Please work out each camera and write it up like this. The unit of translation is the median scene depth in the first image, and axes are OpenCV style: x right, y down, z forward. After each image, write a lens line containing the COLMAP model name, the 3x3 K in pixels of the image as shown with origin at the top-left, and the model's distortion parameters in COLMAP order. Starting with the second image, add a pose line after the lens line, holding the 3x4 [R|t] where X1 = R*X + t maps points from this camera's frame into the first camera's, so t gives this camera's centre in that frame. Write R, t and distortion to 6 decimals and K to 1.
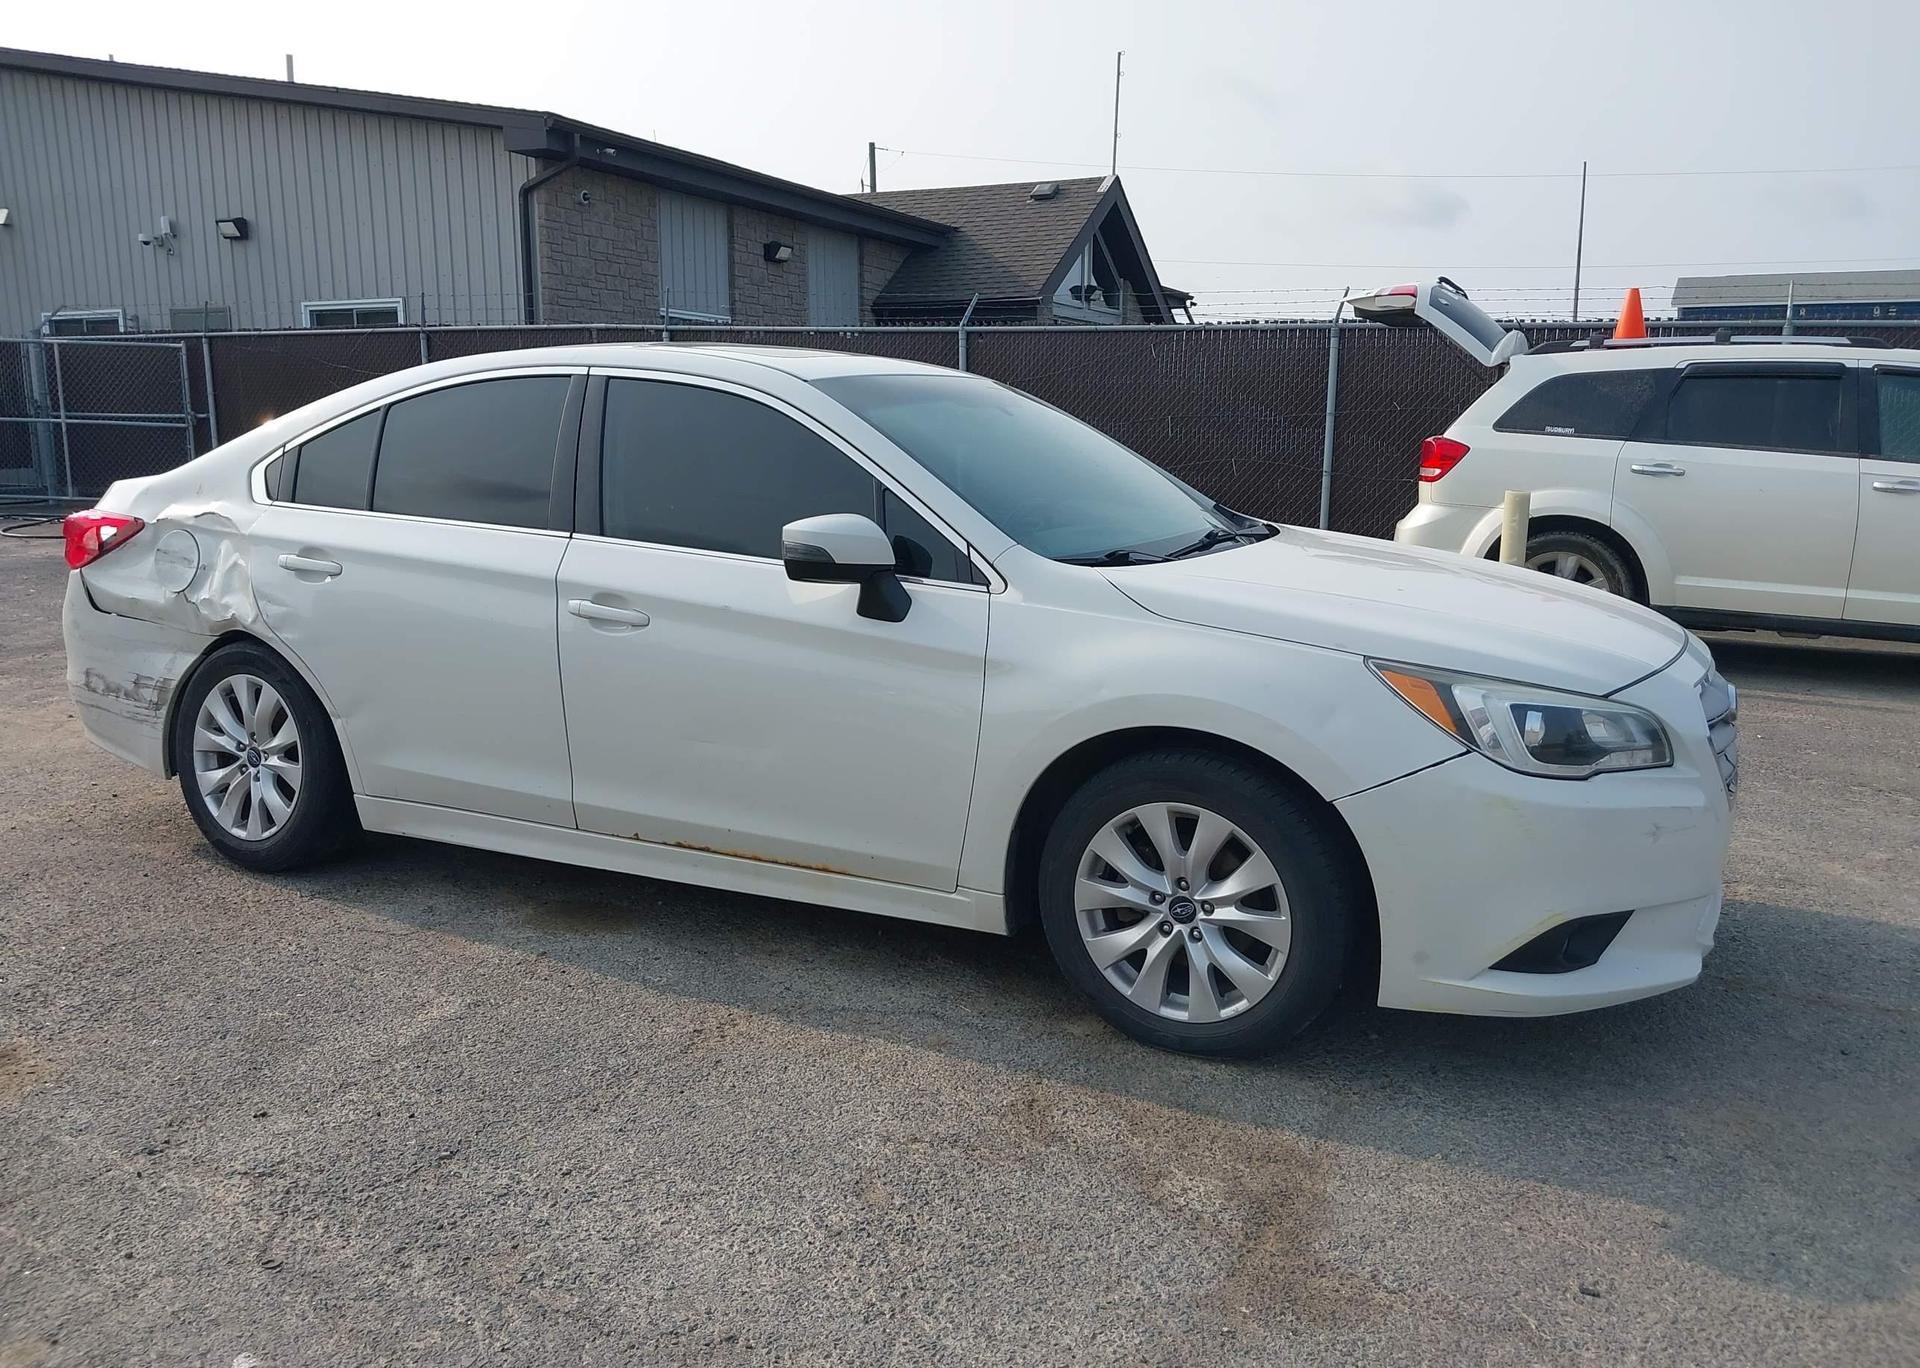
lens RADIAL K [[1525.4, 0, 942.9], [0, 1525.4, 674.0], [0, 0, 1]] dist [0.036887, -0.055210]
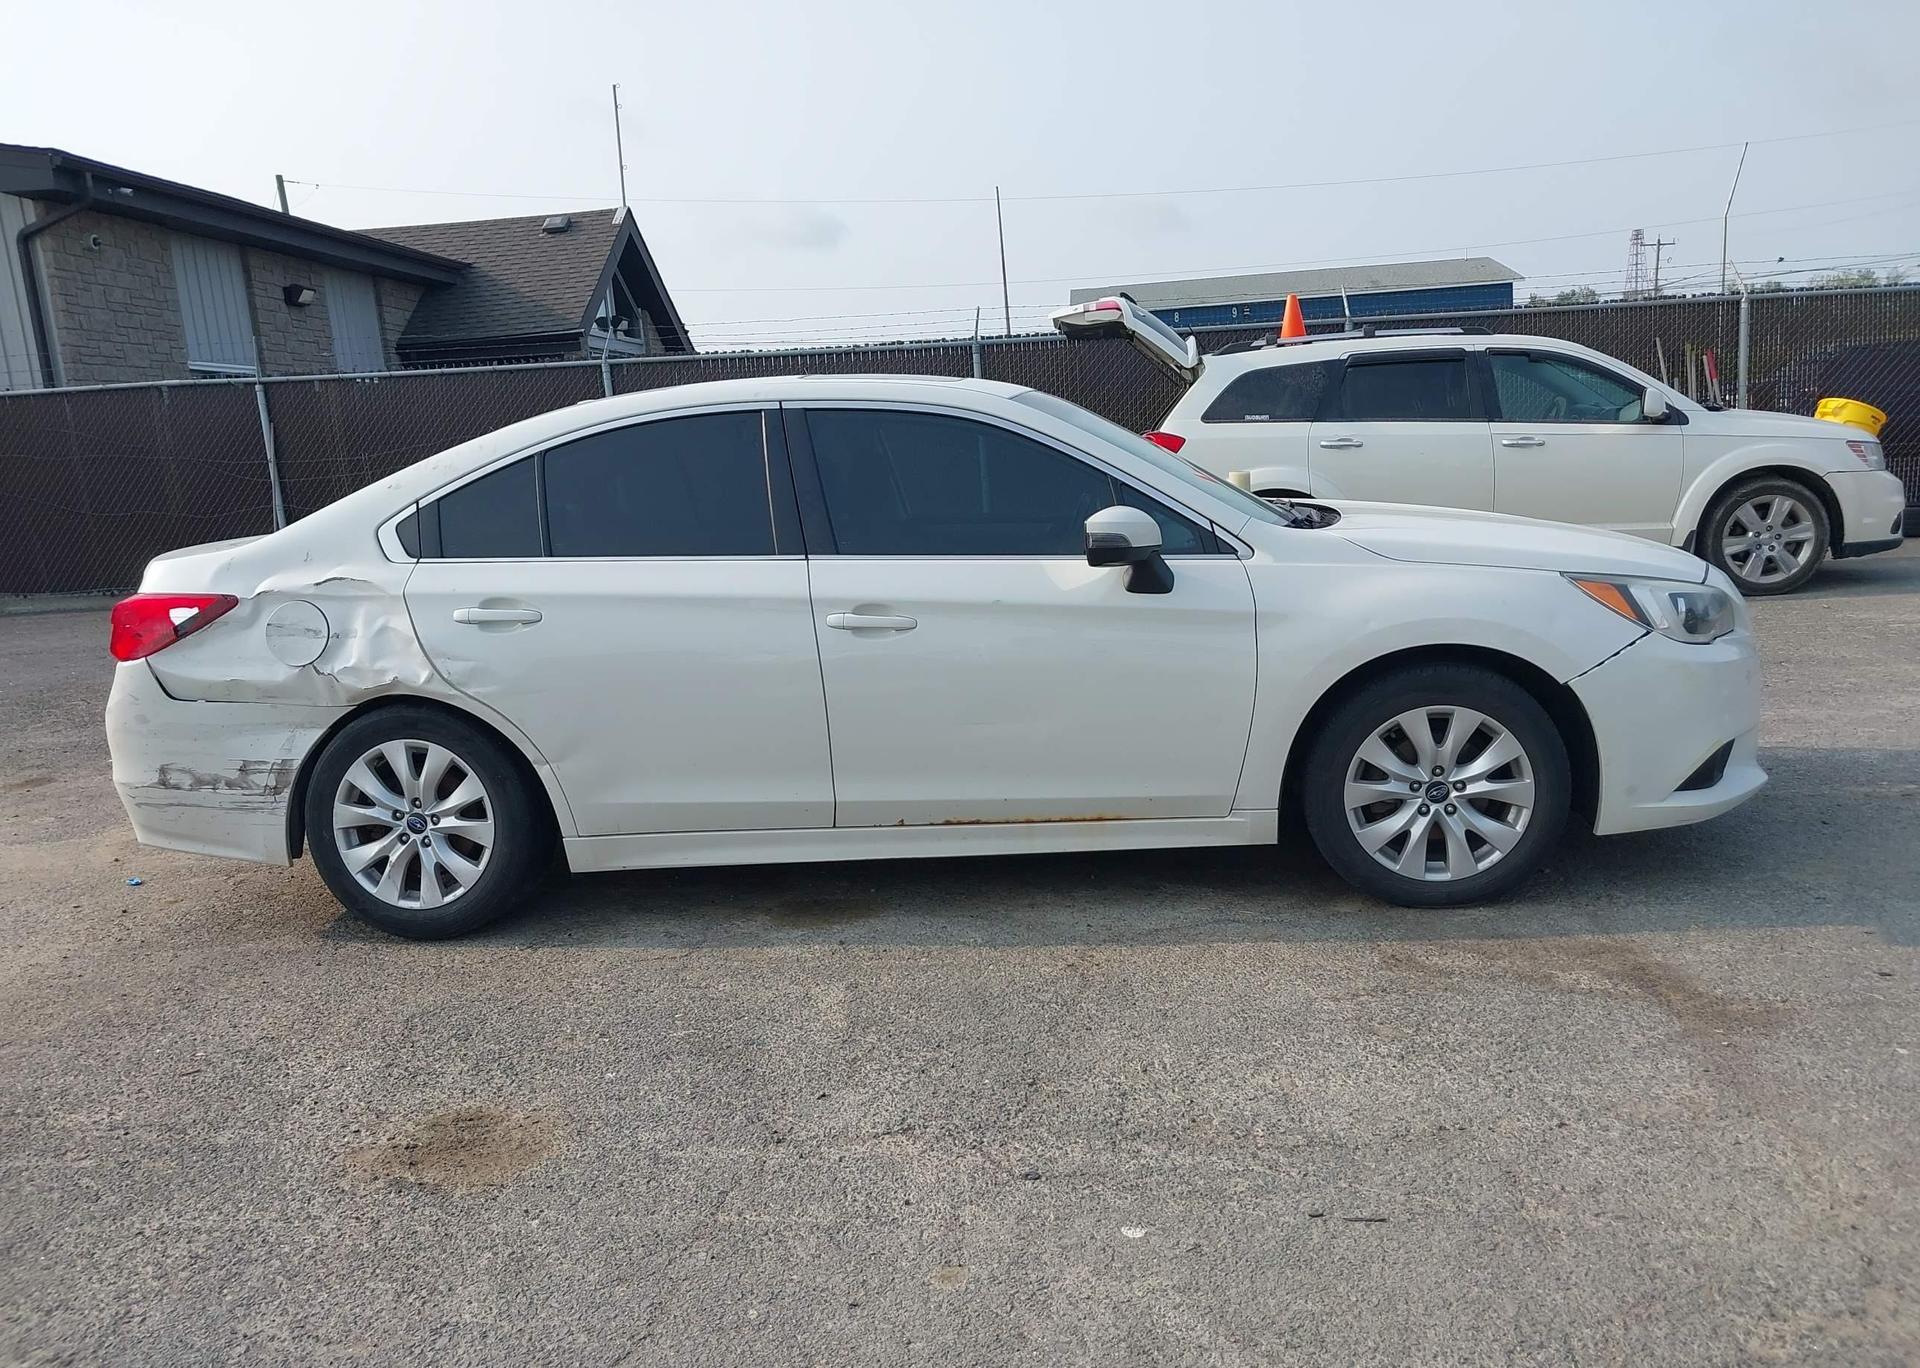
lens RADIAL K [[1525.4, 0, 960.7], [0, 1525.4, 694.5], [0, 0, 1]] dist [0.036887, -0.055210]
pose [[0.928782, -0.129443, 0.347287, -0.464116], [0.131145, 0.991187, 0.018709, 0.000161], [-0.346648, 0.028169, 0.937572, -0.034768]]
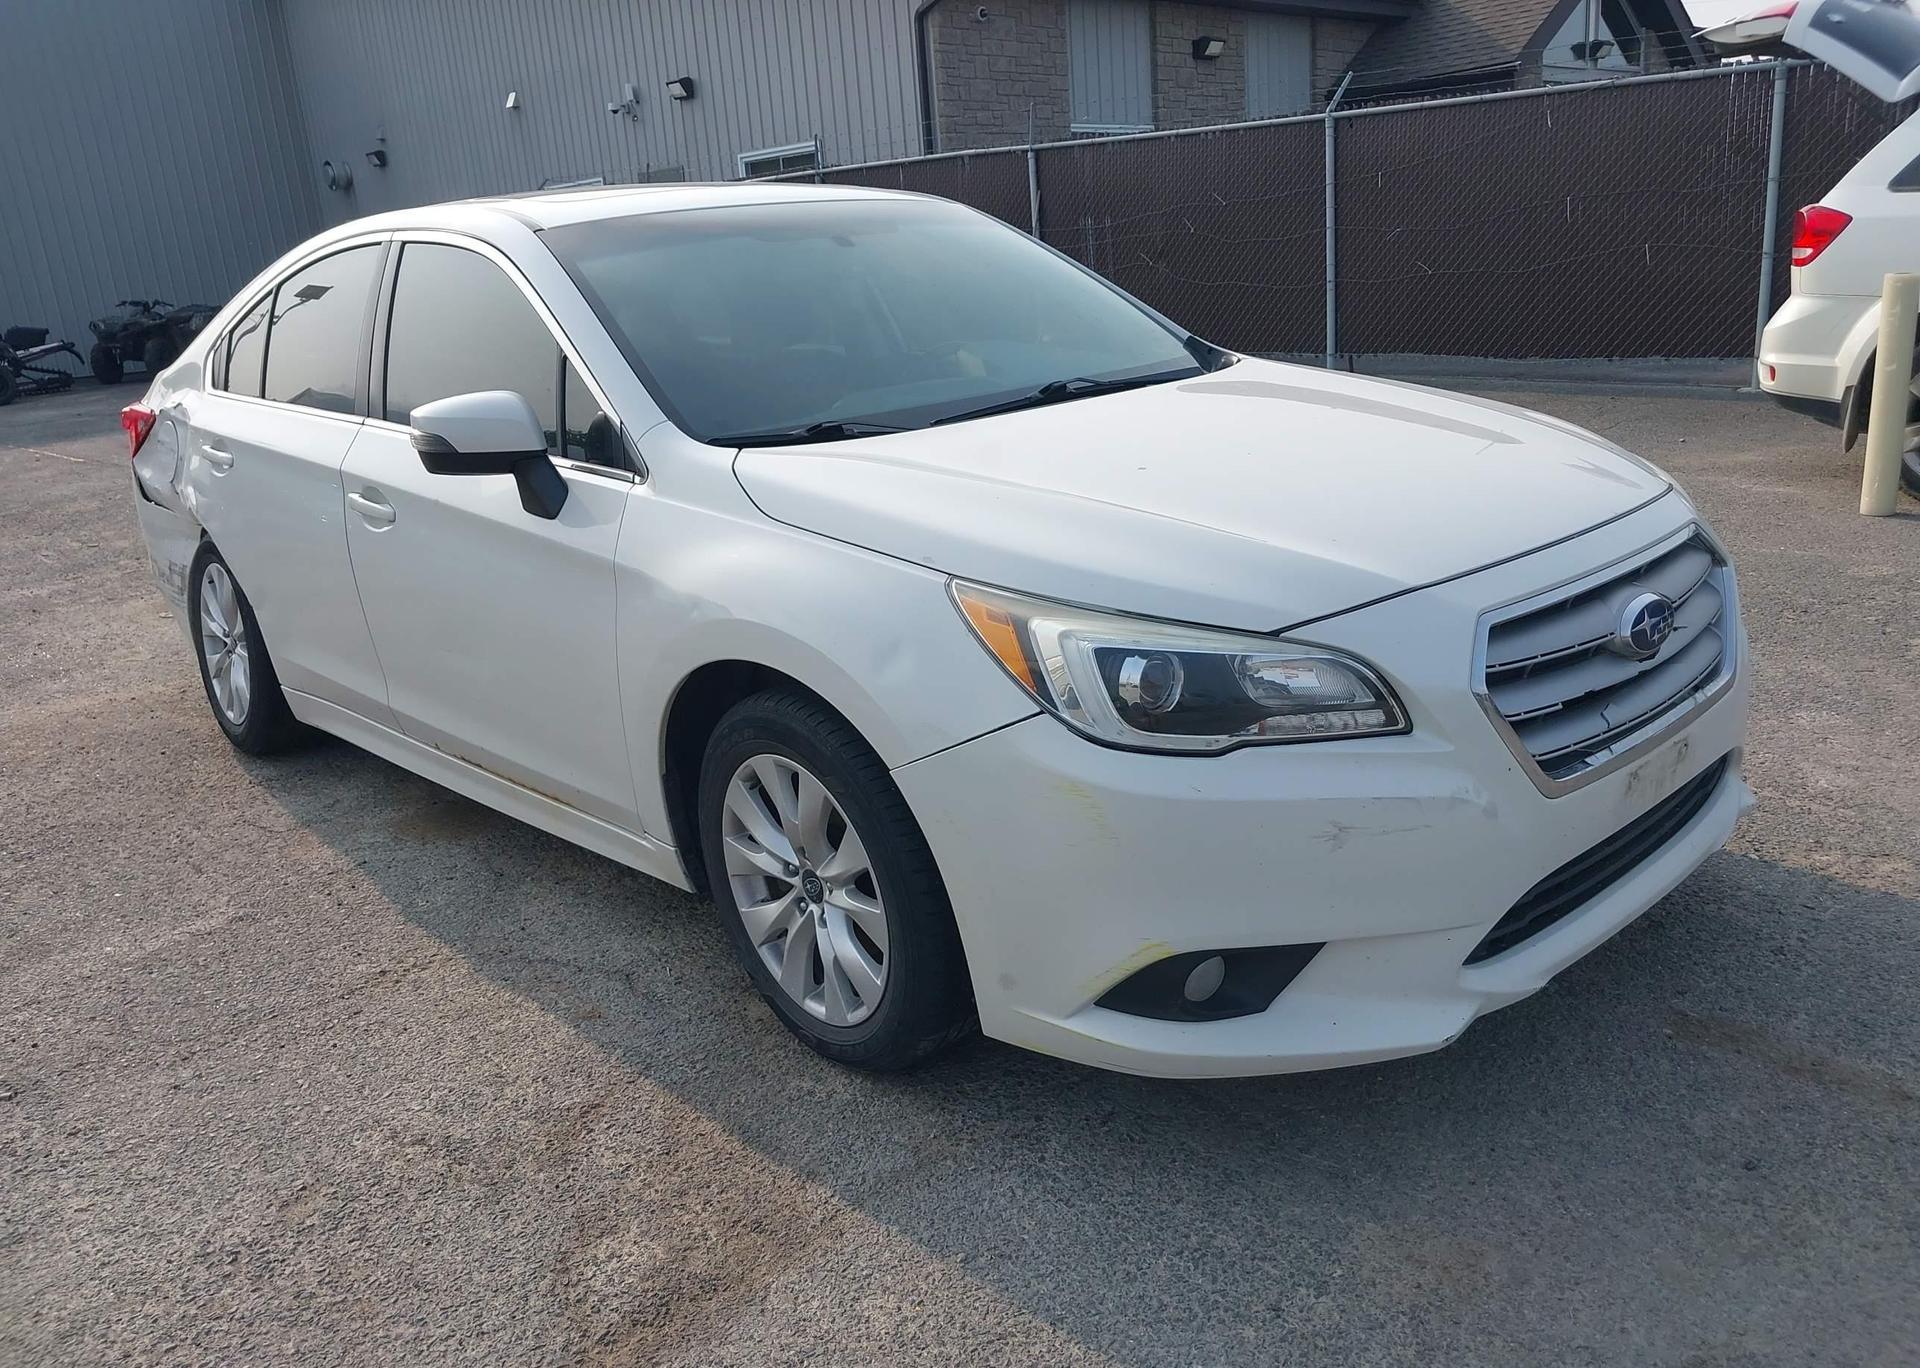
lens RADIAL K [[1525.4, 0, 952.0], [0, 1525.4, 682.1], [0, 0, 1]] dist [0.036887, -0.055210]
pose [[0.935602, 0.023524, -0.352273, 0.367689], [0.018745, 0.993061, 0.116098, -0.030772], [0.352560, -0.115225, 0.928668, 0.218750]]
